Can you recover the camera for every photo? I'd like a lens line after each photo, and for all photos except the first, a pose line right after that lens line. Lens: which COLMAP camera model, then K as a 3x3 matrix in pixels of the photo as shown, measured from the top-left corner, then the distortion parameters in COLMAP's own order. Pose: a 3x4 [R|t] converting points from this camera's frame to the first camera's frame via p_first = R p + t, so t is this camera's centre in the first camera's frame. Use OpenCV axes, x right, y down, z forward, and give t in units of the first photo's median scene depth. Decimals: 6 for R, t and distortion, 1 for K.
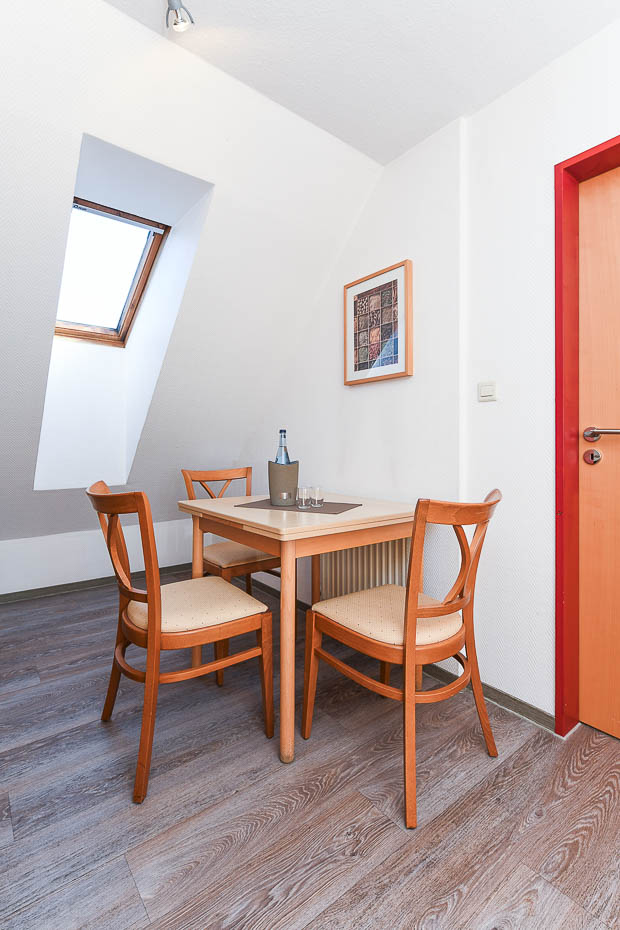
lens RADIAL K [[440.5, 0, 309.2], [0, 440.5, 442.2], [0, 0, 1]] dist [0.000977, -0.000202]
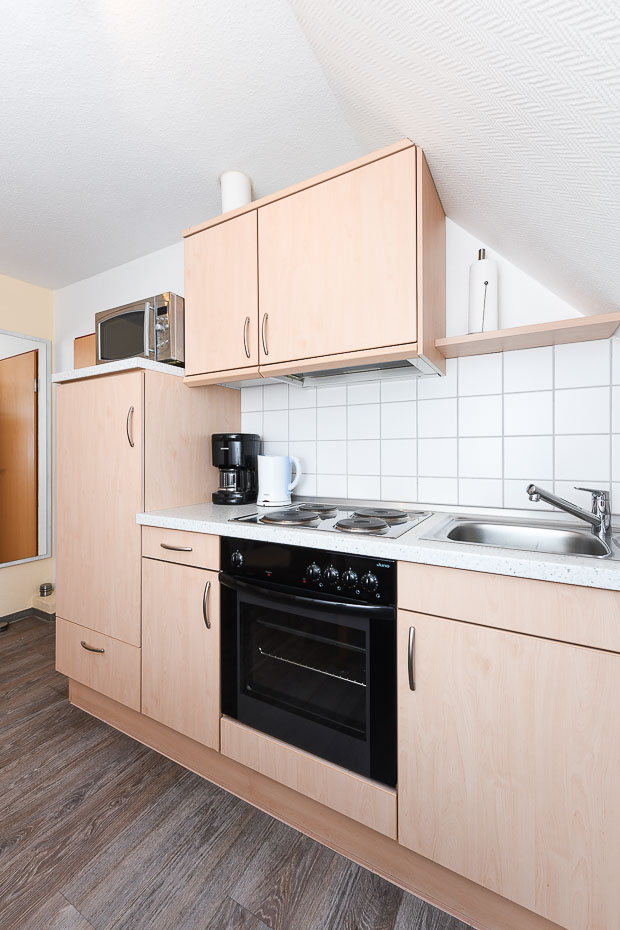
lens RADIAL K [[379.9, 0, 313.9], [0, 379.9, 454.2], [0, 0, 1]] dist [0.000394, 0.000114]
pose [[-0.923606, -0.001471, -0.383340, -0.454480], [-0.000593, 0.999997, -0.002407, -0.116288], [0.383342, -0.001996, -0.923604, 1.692275]]
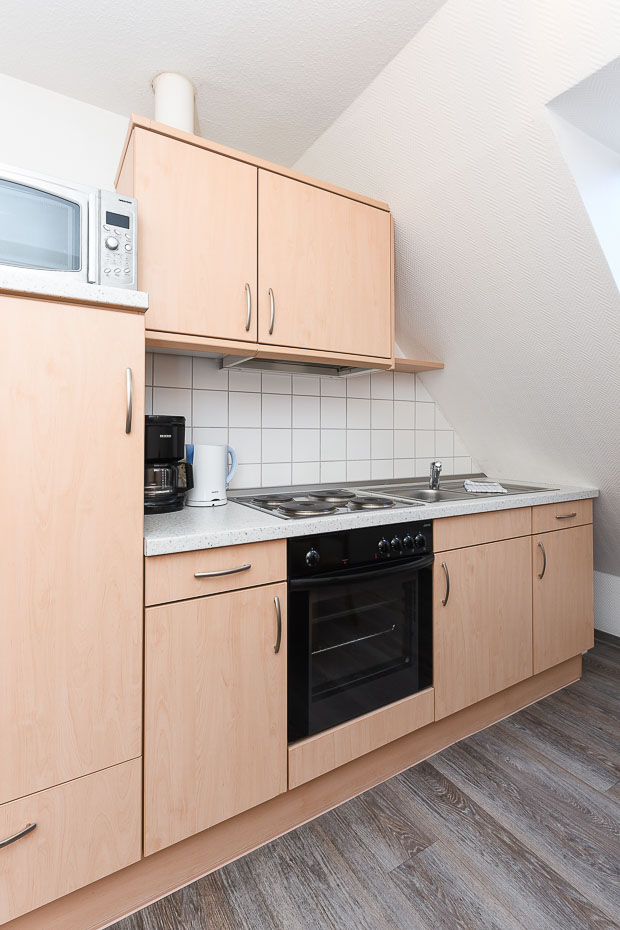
lens RADIAL K [[424.3, 0, 282.8], [0, 424.3, 431.1], [0, 0, 1]] dist [-0.000997, -0.000986]
pose [[-0.156805, -0.017992, -0.987466, 0.358967], [-0.000431, 0.999835, -0.018149, -0.131714], [0.987630, -0.002420, -0.156786, 0.809713]]
